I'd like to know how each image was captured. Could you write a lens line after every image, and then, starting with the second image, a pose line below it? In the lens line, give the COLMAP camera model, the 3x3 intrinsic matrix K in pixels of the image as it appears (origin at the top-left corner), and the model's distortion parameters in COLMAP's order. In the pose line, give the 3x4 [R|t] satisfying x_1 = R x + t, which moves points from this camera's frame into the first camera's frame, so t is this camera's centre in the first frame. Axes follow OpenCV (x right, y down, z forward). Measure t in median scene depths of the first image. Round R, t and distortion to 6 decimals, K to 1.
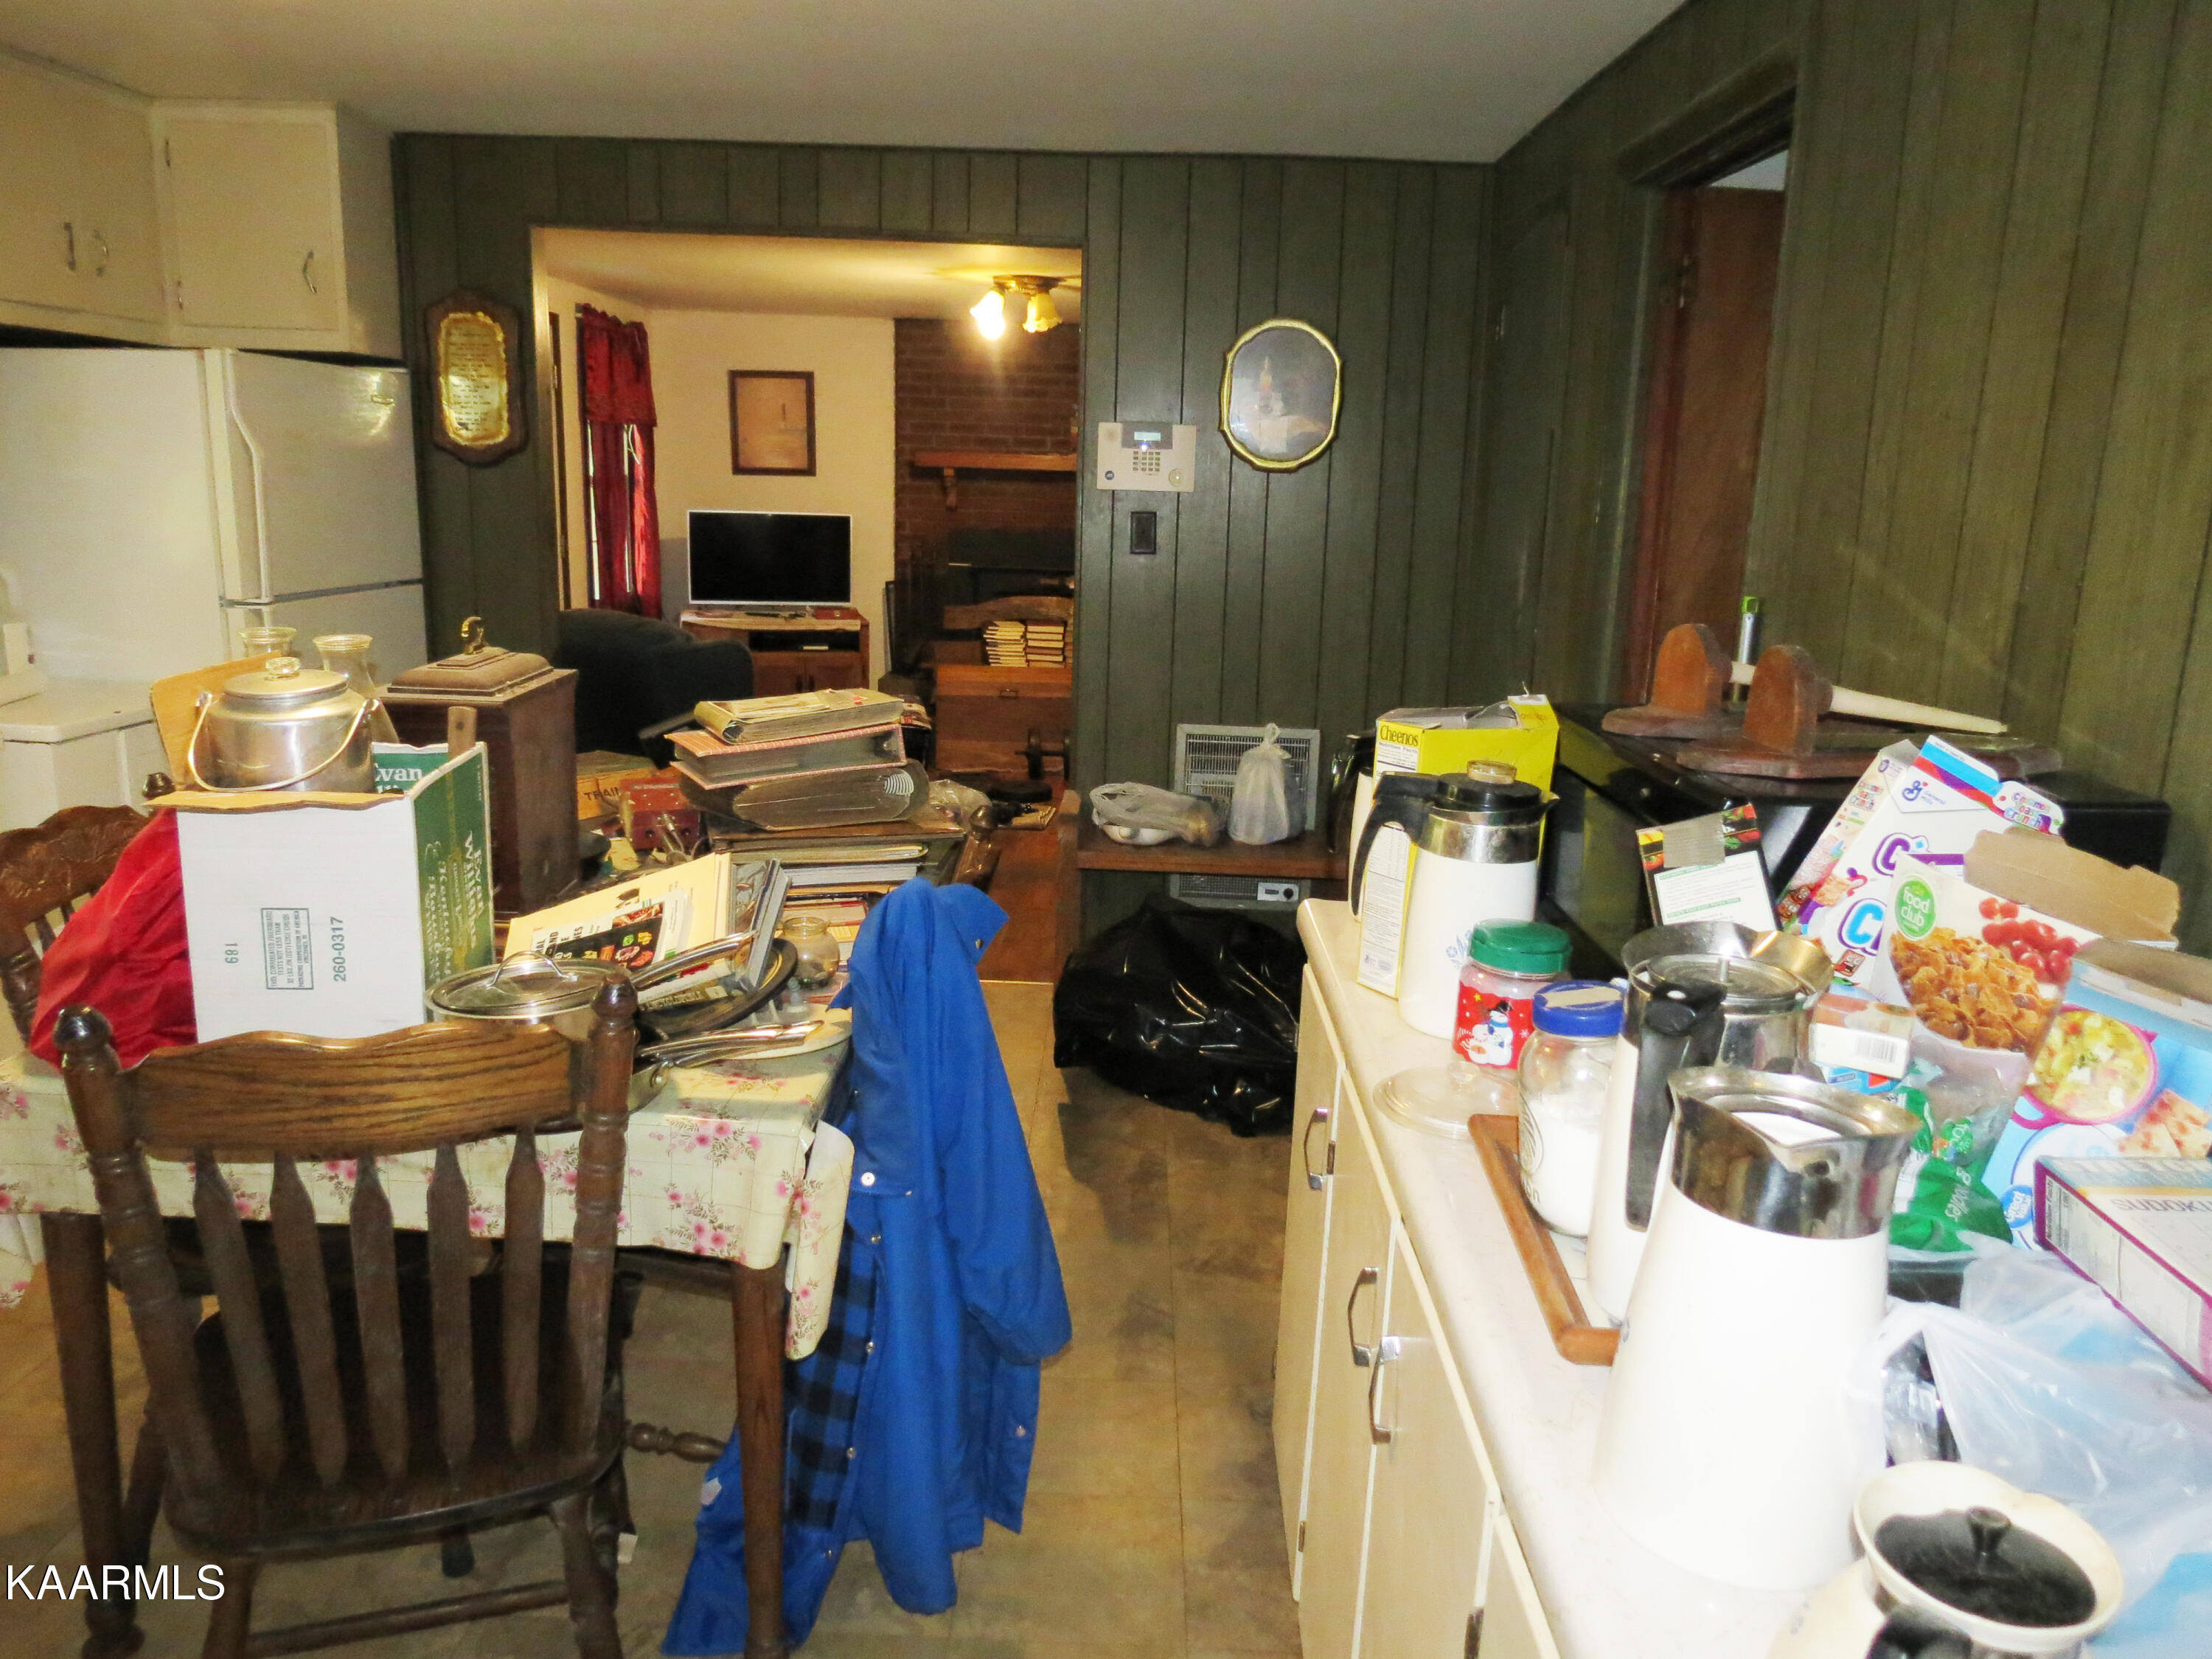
lens RADIAL K [[1570.7, 0, 1103.5], [0, 1570.7, 821.9], [0, 0, 1]] dist [-0.030533, 0.012823]
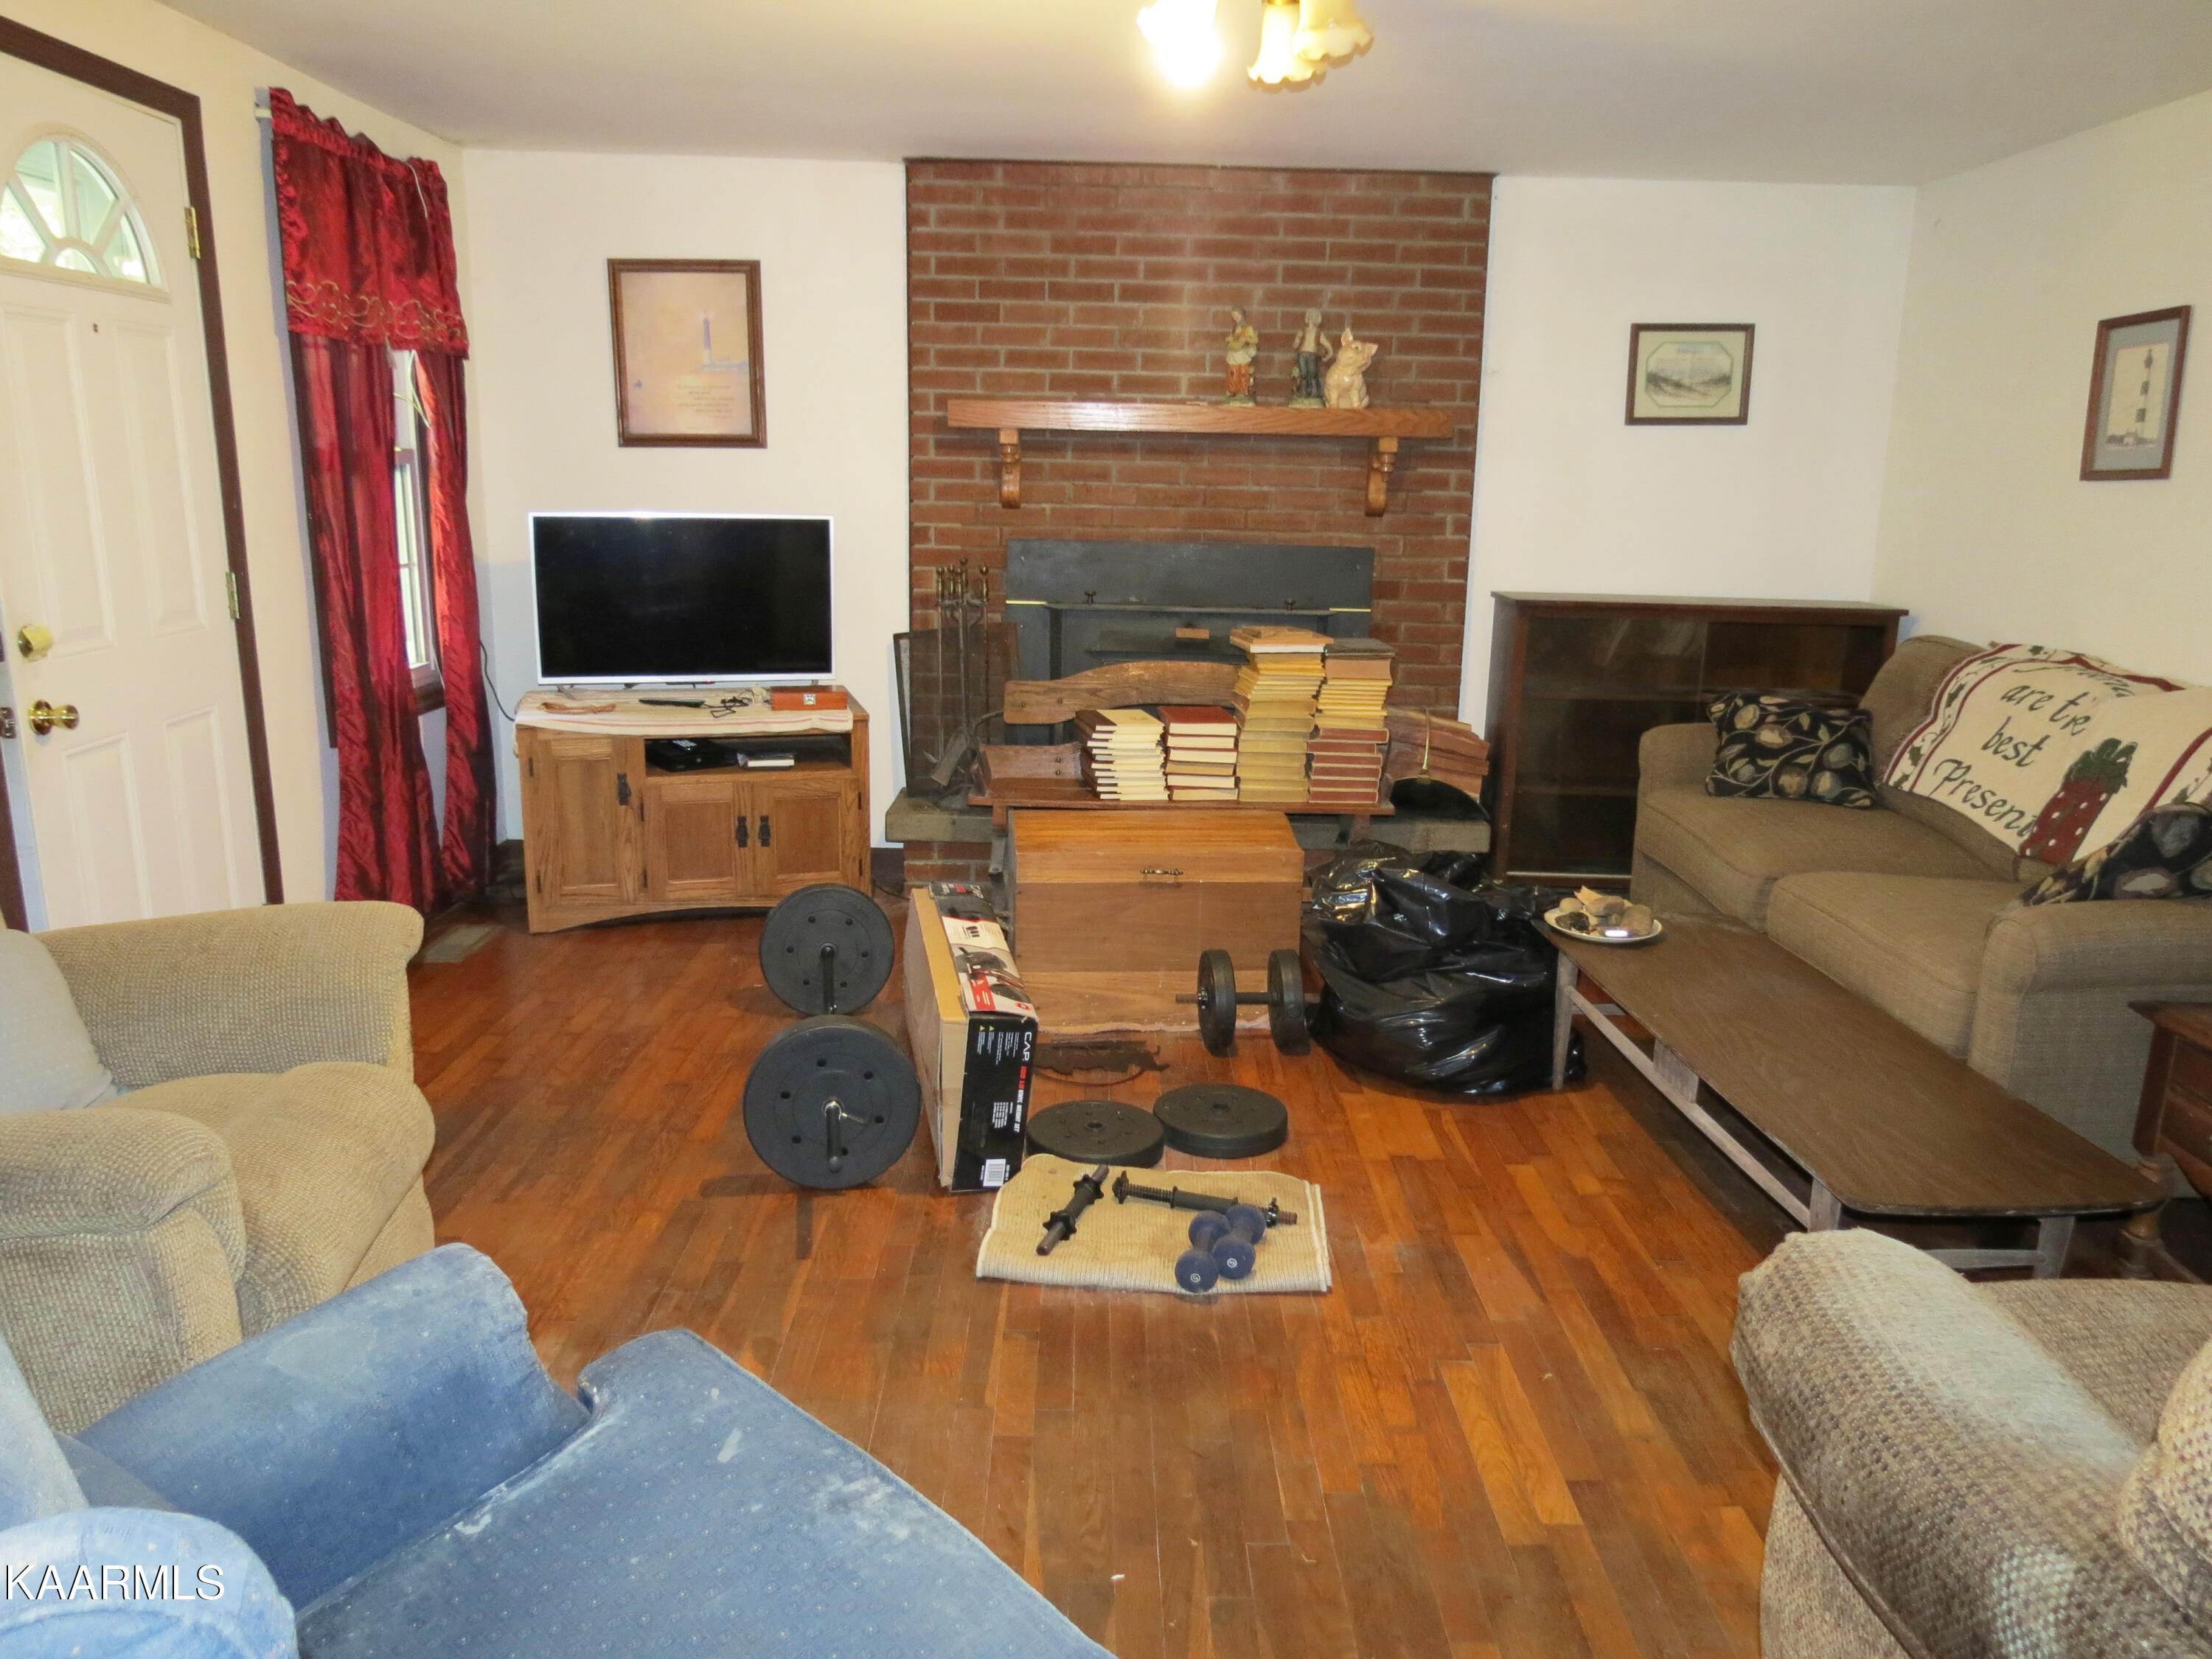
lens RADIAL K [[1570.7, 0, 1114.2], [0, 1570.7, 824.9], [0, 0, 1]] dist [-0.030533, 0.012823]
pose [[0.999579, -0.016154, 0.024118, -0.076505], [0.015940, 0.999832, 0.009011, -0.090772], [-0.024259, -0.008622, 0.999669, 0.445272]]
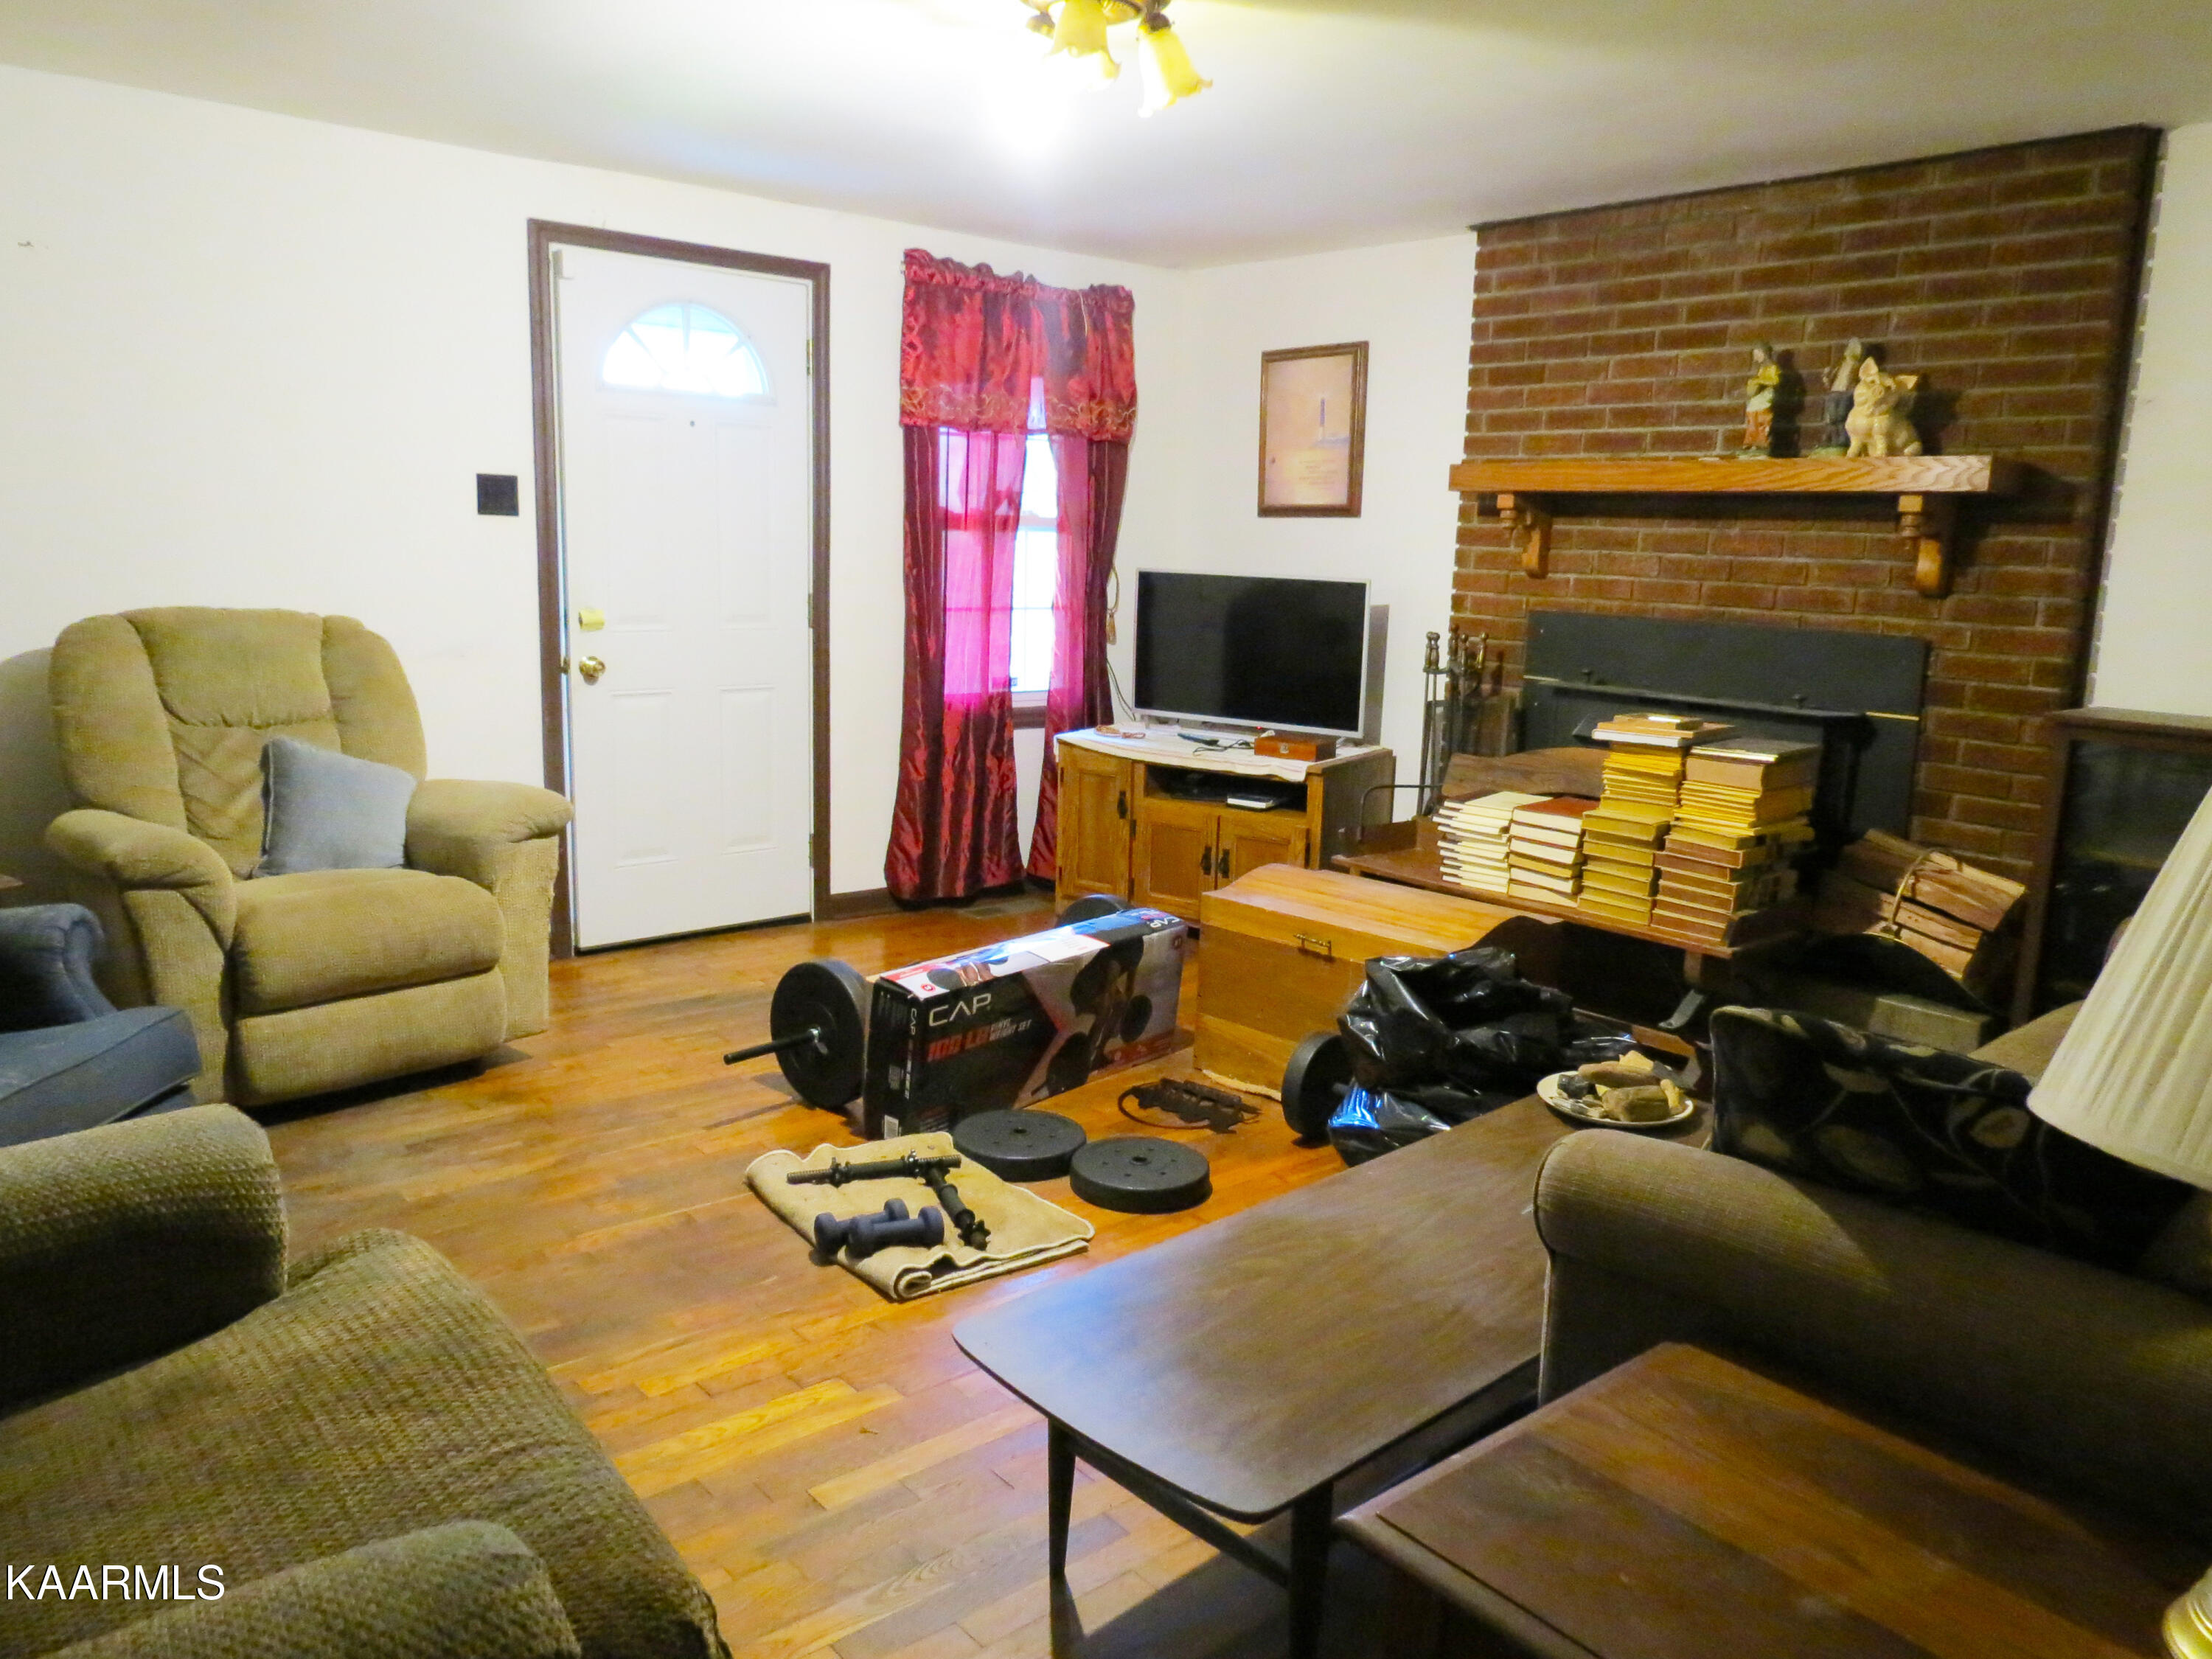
lens RADIAL K [[1570.7, 0, 1111.0], [0, 1570.7, 831.7], [0, 0, 1]] dist [-0.030533, 0.012823]
pose [[0.658722, 0.128097, -0.741401, 0.213662], [-0.174051, 0.984615, 0.015477, -0.098793], [0.731978, 0.118847, 0.670883, 0.561679]]
